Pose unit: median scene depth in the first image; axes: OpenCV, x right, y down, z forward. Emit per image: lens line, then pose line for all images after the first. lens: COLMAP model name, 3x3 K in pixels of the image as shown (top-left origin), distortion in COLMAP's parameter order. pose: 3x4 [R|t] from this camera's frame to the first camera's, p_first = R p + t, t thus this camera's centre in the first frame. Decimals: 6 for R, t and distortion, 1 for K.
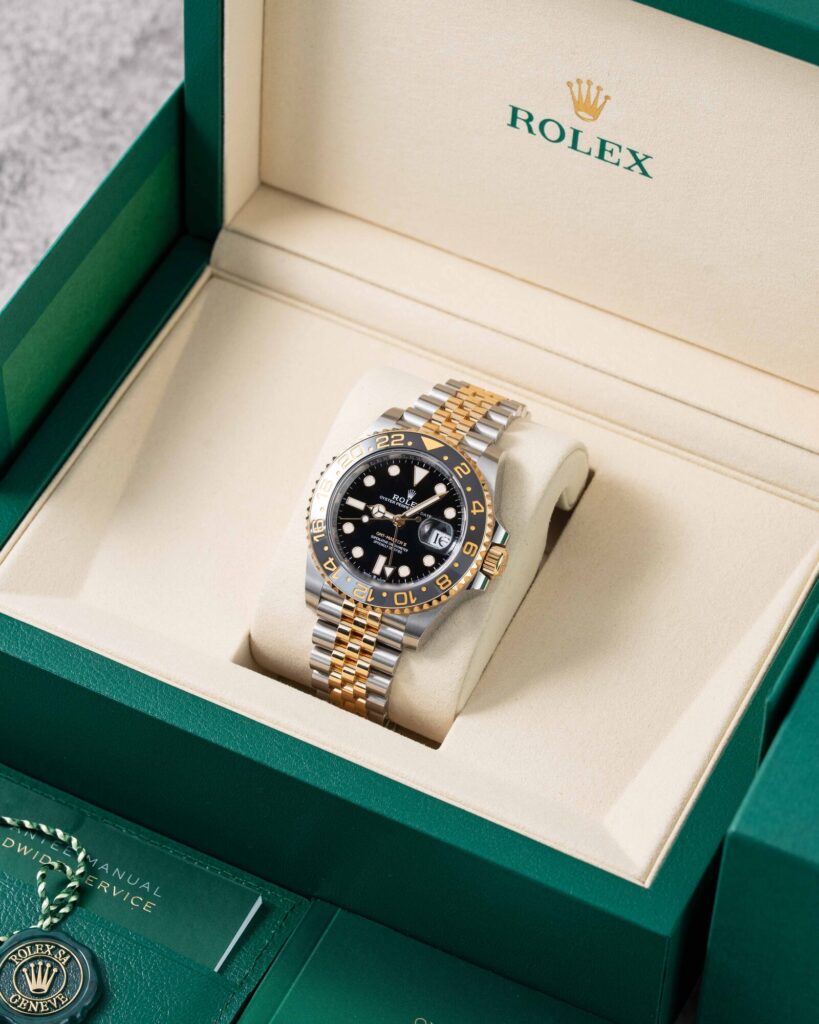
lens RADIAL K [[5116.2, 0, 408.5], [0, 5116.2, 513.6], [0, 0, 1]] dist [0.033971, 0.000000]
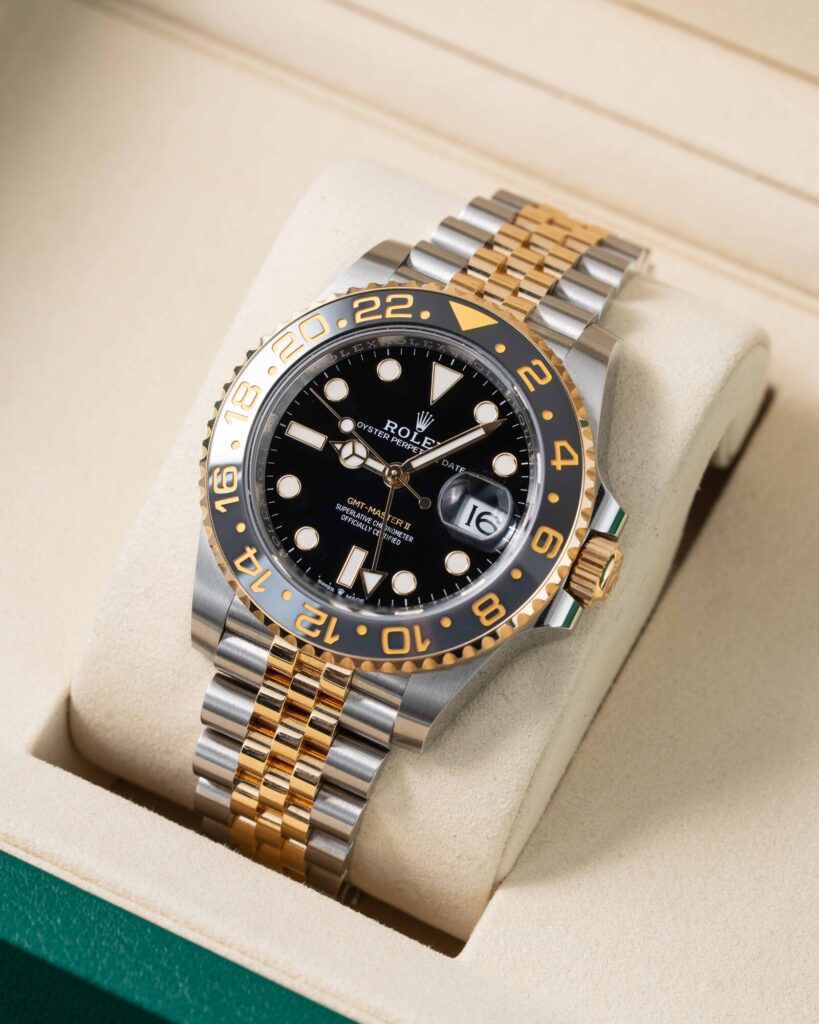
lens RADIAL K [[5116.2, 0, 409.4], [0, 5116.2, 510.8], [0, 0, 1]] dist [0.033971, 0.000000]
pose [[0.997637, 0.041566, 0.054703, -0.026435], [-0.042245, 0.999043, 0.011313, -0.000783], [-0.054181, -0.013597, 0.998439, 0.521480]]
